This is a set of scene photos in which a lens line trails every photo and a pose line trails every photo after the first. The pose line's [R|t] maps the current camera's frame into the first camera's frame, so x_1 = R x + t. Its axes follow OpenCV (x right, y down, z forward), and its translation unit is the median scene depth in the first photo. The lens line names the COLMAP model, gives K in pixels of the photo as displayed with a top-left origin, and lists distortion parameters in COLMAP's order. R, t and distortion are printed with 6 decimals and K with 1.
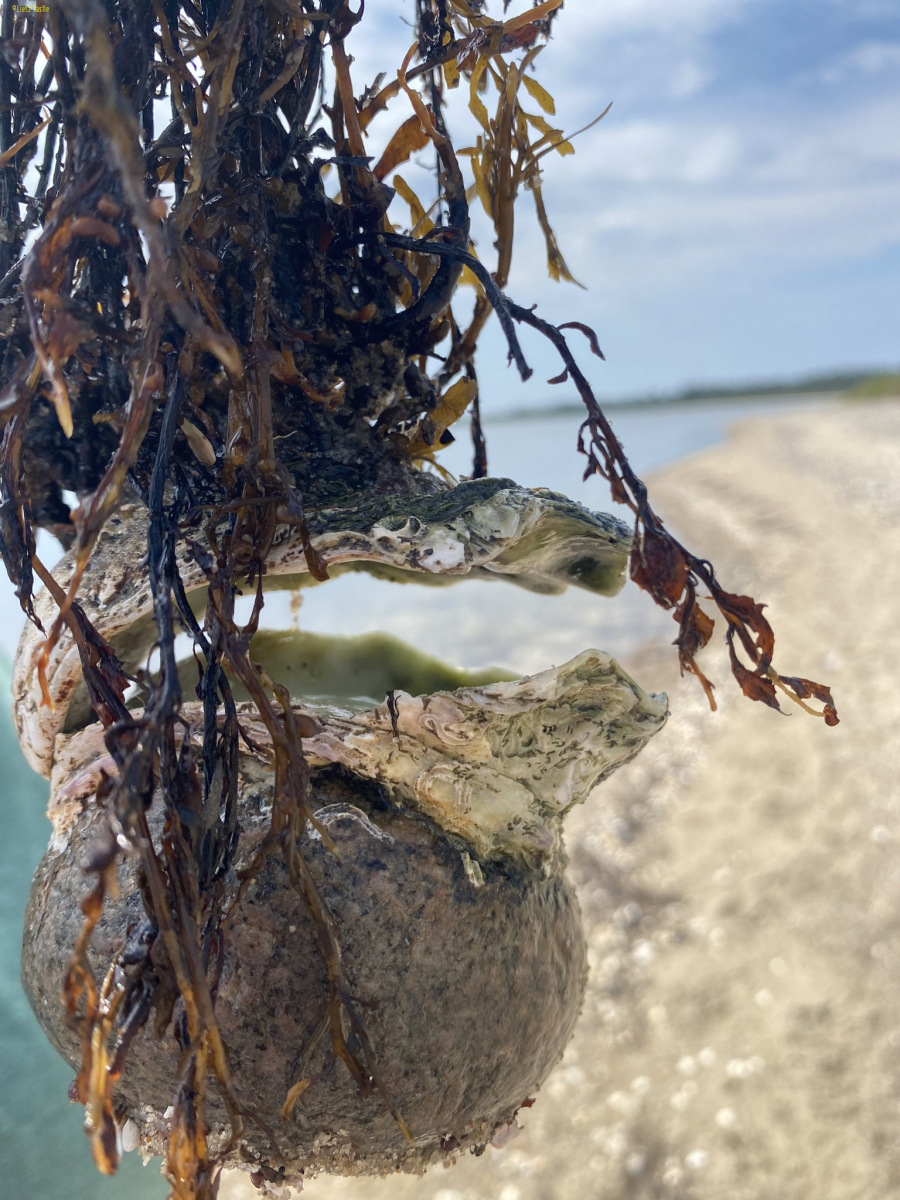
lens RADIAL K [[921.0, 0, 450.0], [0, 921.0, 600.0], [0, 0, 1]] dist [0.001422, -0.008500]
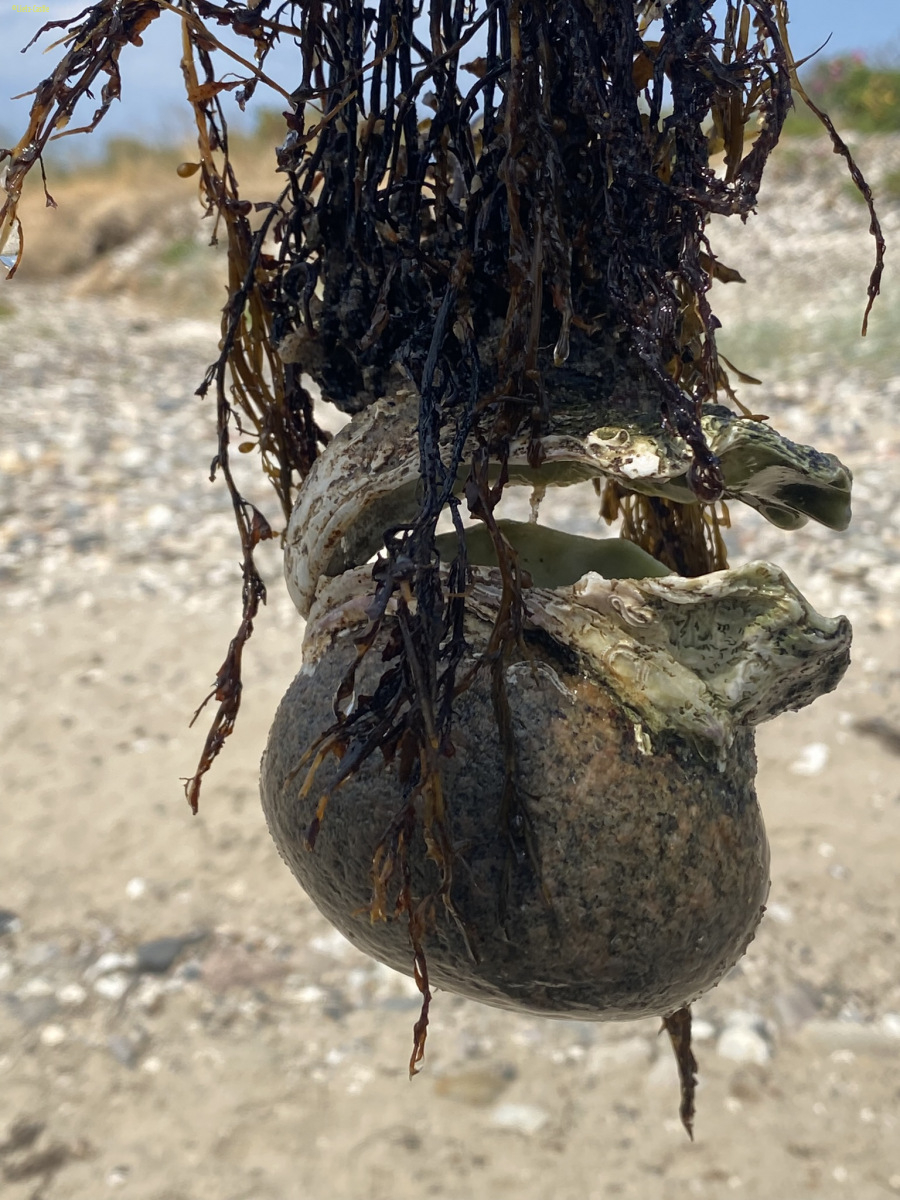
lens RADIAL K [[1767.0, 0, 450.0], [0, 1767.0, 600.0], [0, 0, 1]] dist [0.356387, -0.004681]
pose [[0.950893, 0.144754, -0.273583, 0.386897], [-0.136718, 0.989431, 0.048320, 0.045781], [0.277686, -0.008543, 0.960634, -1.227076]]
